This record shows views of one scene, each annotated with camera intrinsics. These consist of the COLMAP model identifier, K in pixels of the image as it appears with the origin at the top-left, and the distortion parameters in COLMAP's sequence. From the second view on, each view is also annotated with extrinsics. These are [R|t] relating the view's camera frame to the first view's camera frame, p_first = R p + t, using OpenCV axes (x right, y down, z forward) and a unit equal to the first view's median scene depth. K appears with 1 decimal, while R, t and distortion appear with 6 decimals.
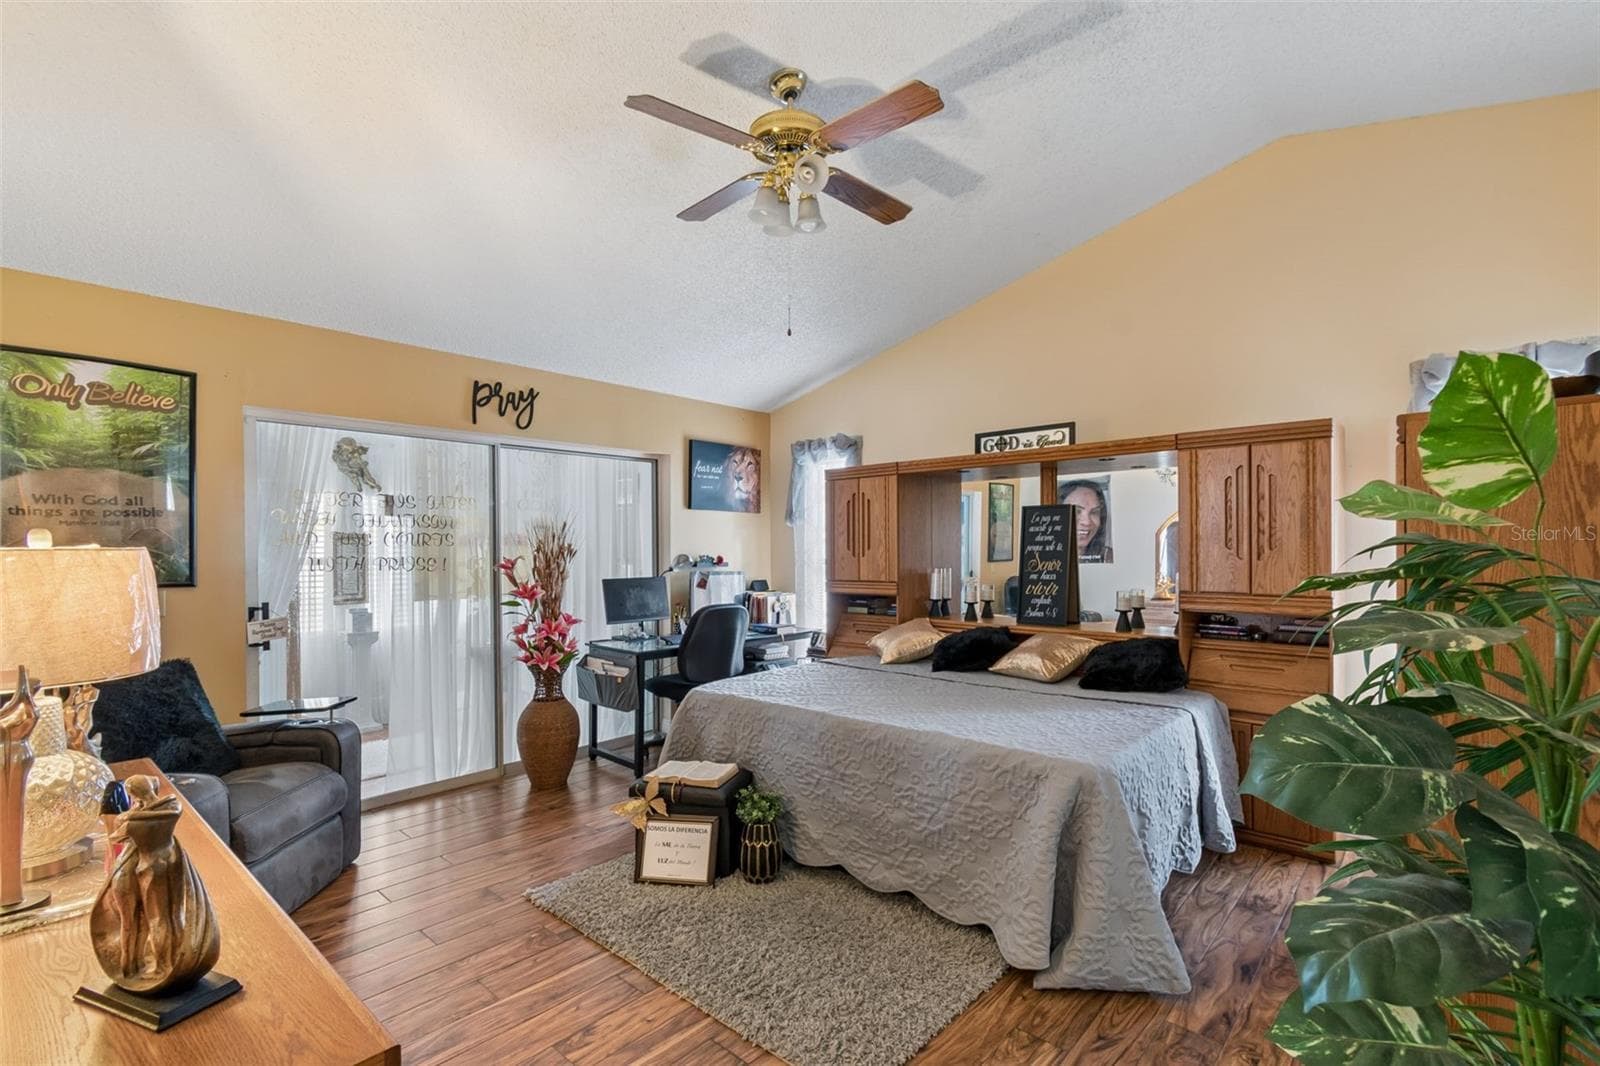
lens RADIAL K [[732.4, 0, 775.1], [0, 732.4, 552.0], [0, 0, 1]] dist [0.001624, 0.000294]
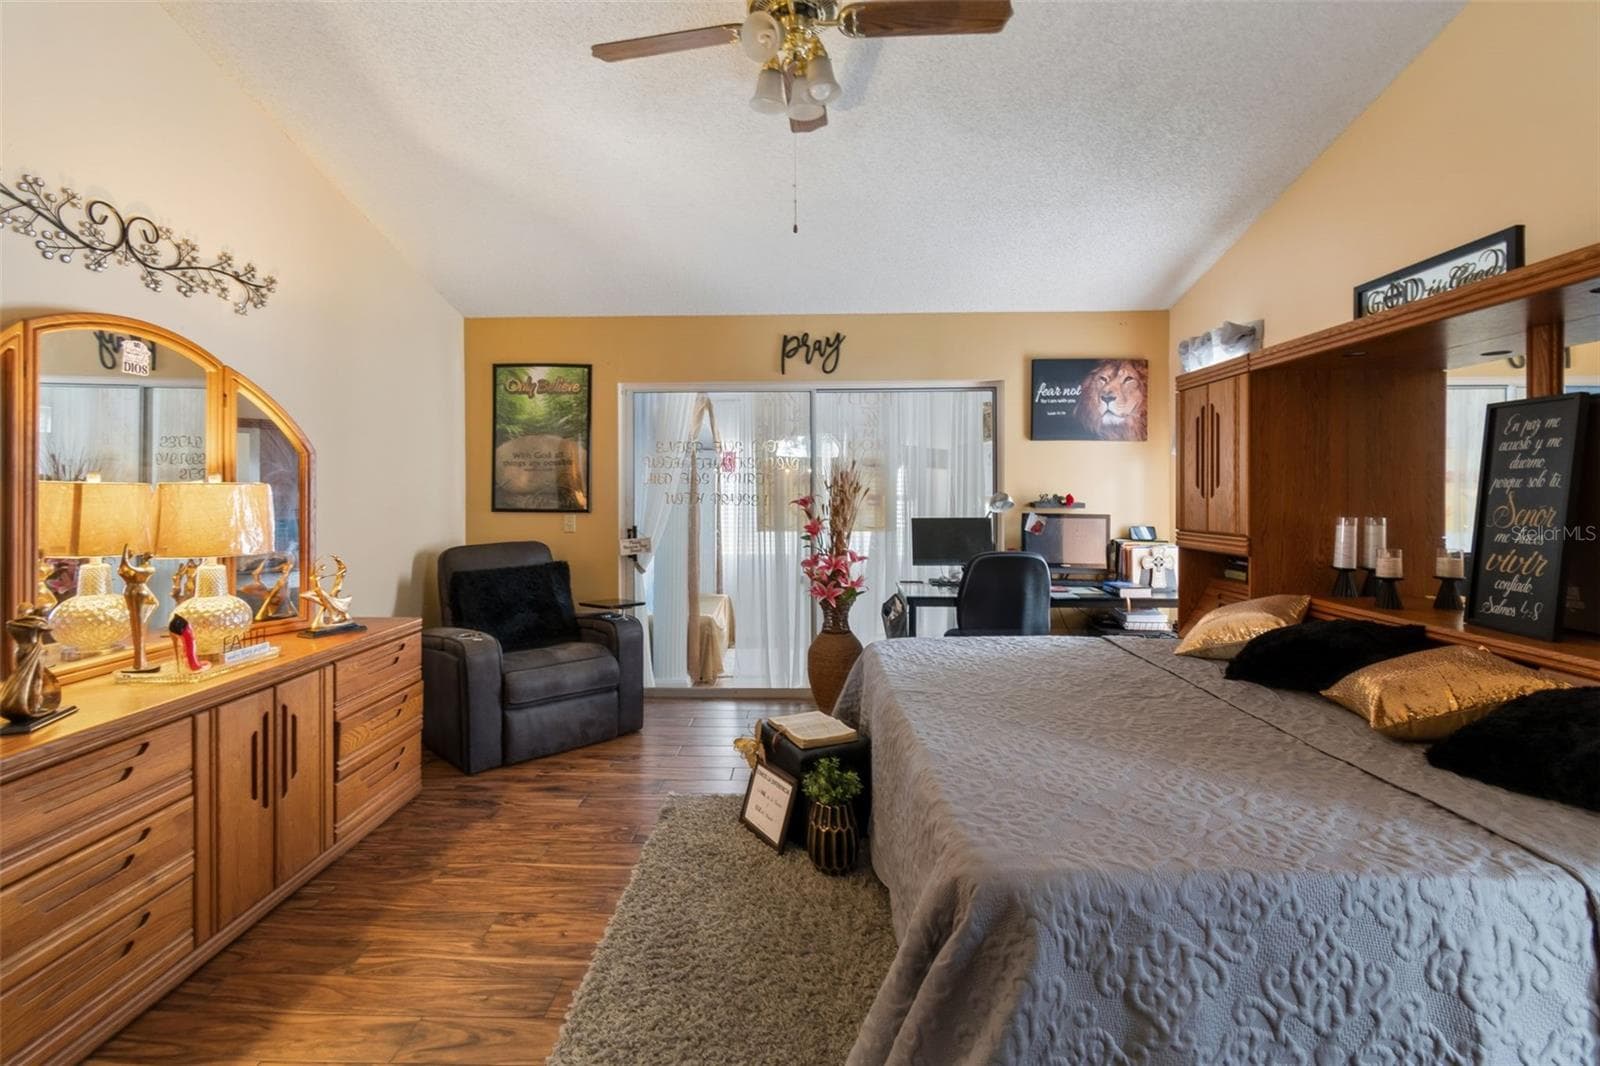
lens RADIAL K [[710.0, 0, 781.3], [0, 710.0, 491.6], [0, 0, 1]] dist [0.006165, -0.002935]
pose [[0.658049, 0.003836, -0.752965, 0.397377], [-0.003739, 0.999991, 0.001827, 0.001692], [0.752966, 0.001613, 0.658058, 0.282221]]
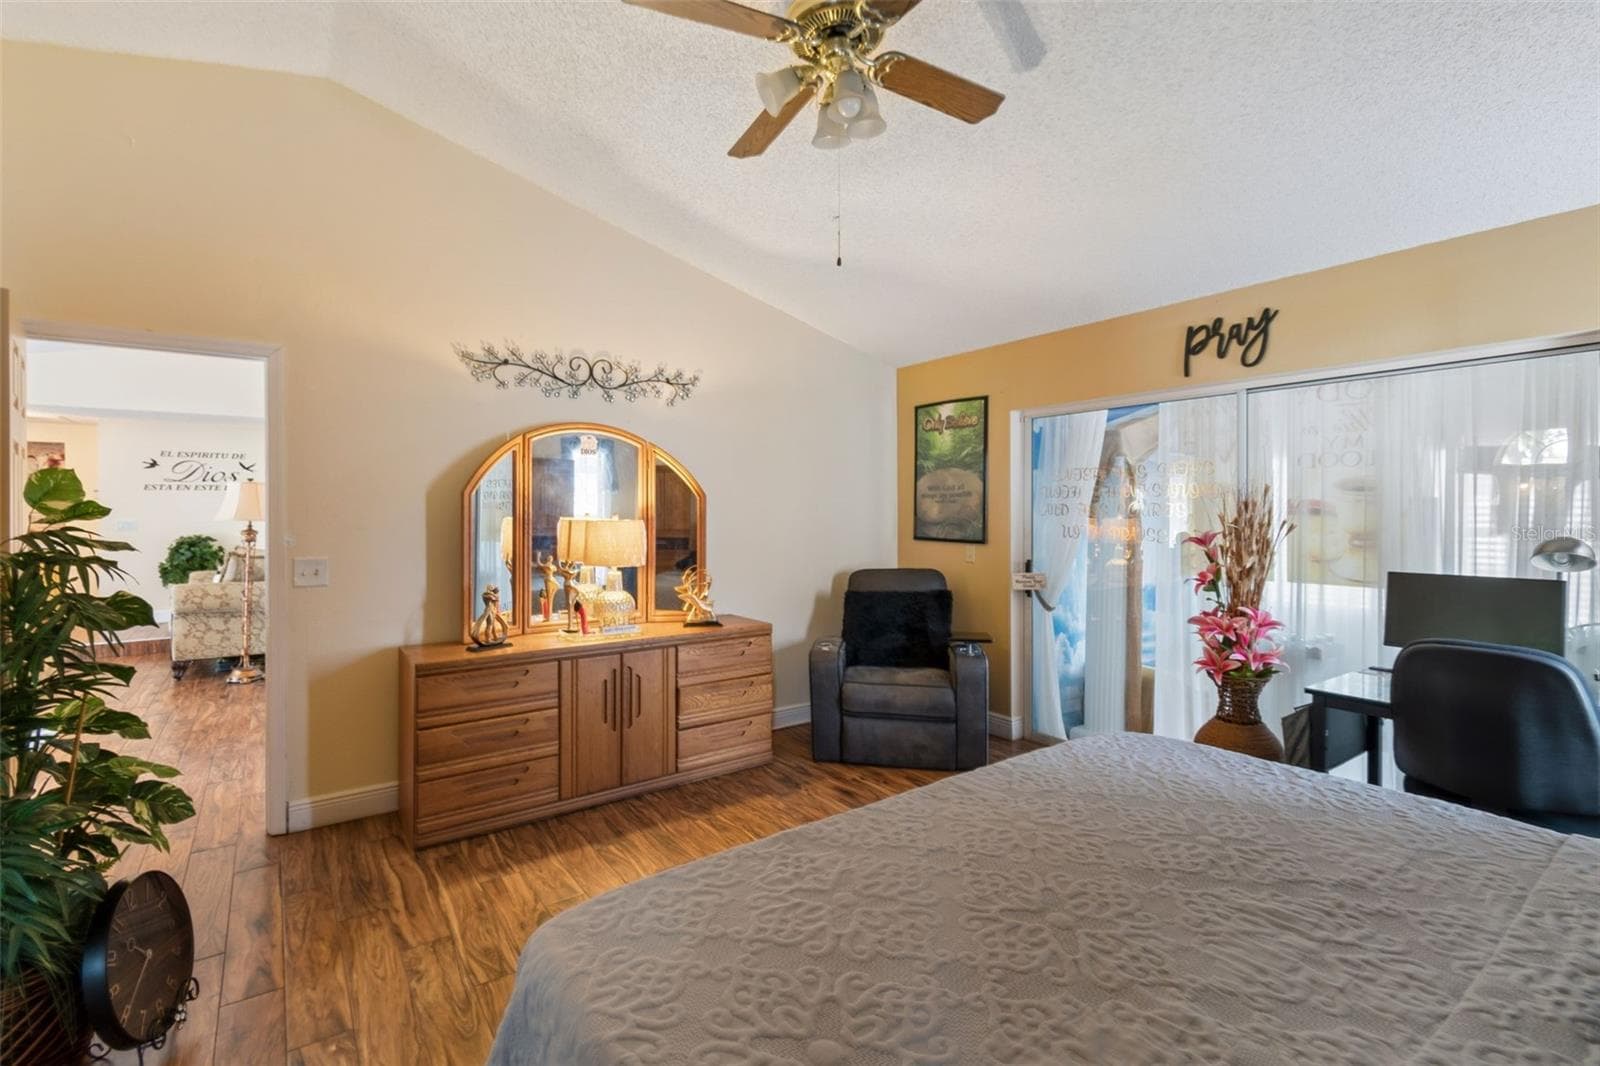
lens RADIAL K [[710.0, 0, 794.6], [0, 710.0, 509.7], [0, 0, 1]] dist [0.006165, -0.002935]
pose [[-0.195426, 0.002749, -0.980715, 0.505703], [-0.002137, 0.999993, 0.003229, -0.017891], [0.980716, 0.002727, -0.195419, 0.696236]]
